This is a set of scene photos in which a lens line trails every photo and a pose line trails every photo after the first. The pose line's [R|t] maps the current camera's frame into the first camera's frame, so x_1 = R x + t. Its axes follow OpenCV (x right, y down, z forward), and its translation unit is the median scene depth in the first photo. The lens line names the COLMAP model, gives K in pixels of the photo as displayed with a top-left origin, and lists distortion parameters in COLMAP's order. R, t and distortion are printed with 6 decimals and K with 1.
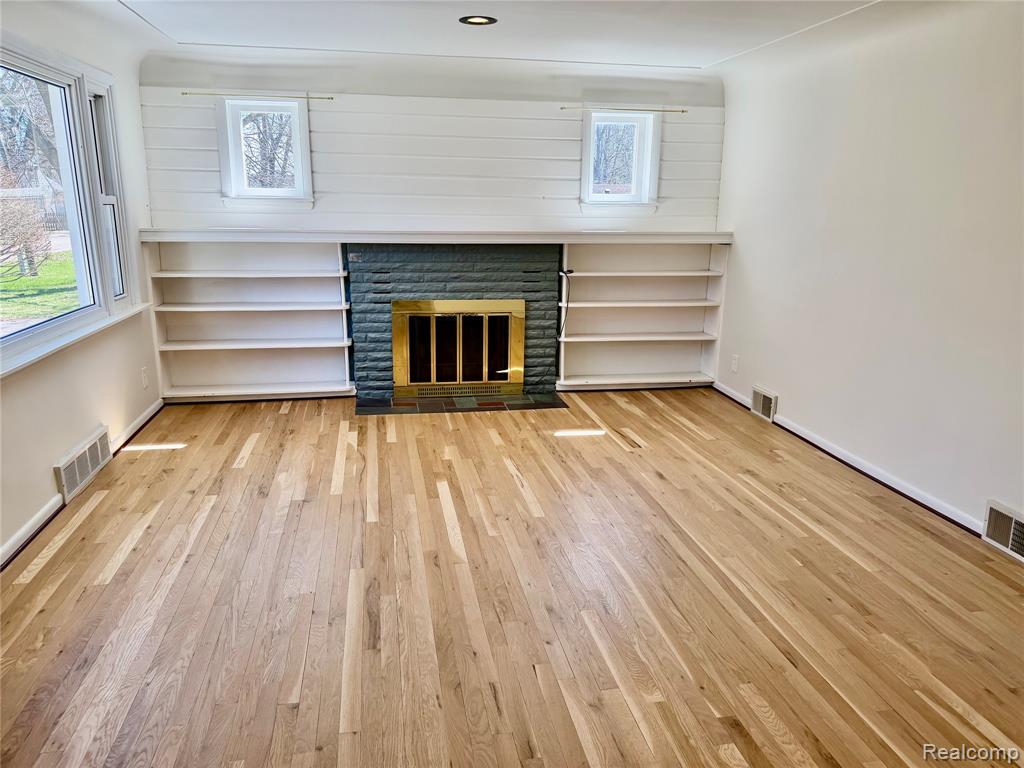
lens RADIAL K [[714.1, 0, 510.8], [0, 714.1, 380.6], [0, 0, 1]] dist [0.118674, -0.138520]
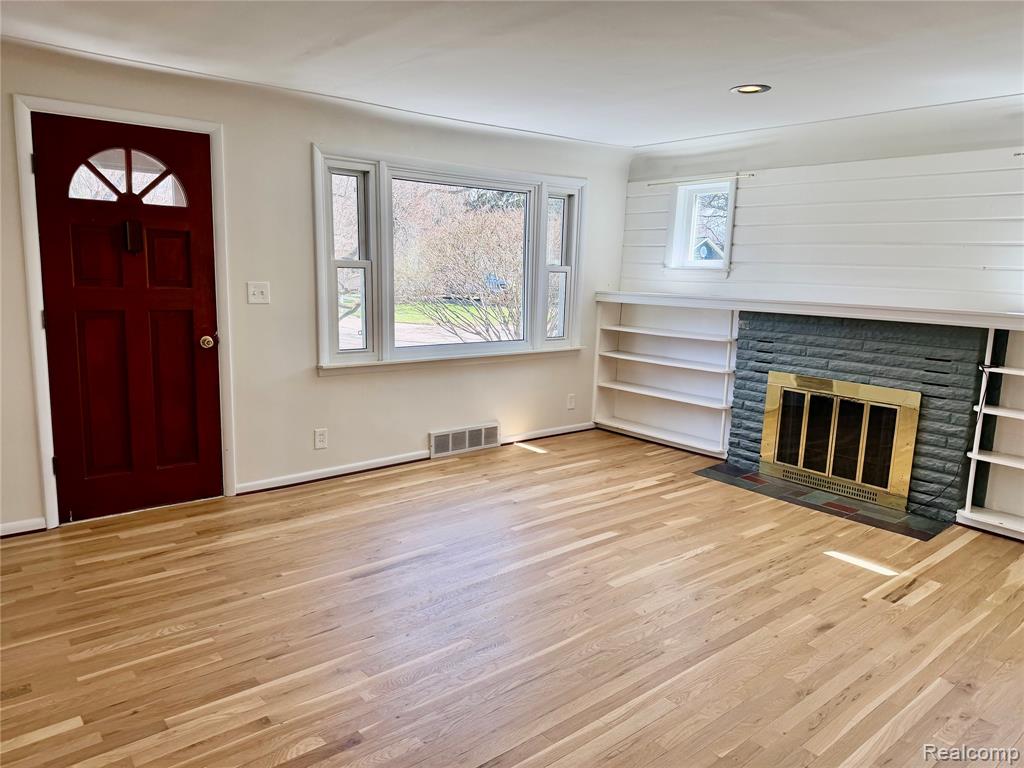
lens RADIAL K [[714.1, 0, 510.8], [0, 714.1, 380.6], [0, 0, 1]] dist [0.118674, -0.138520]
pose [[0.494953, 0.141410, -0.857336, 0.494846], [-0.227437, 0.973354, 0.029244, -0.048966], [0.838626, 0.180516, 0.513926, 0.215983]]
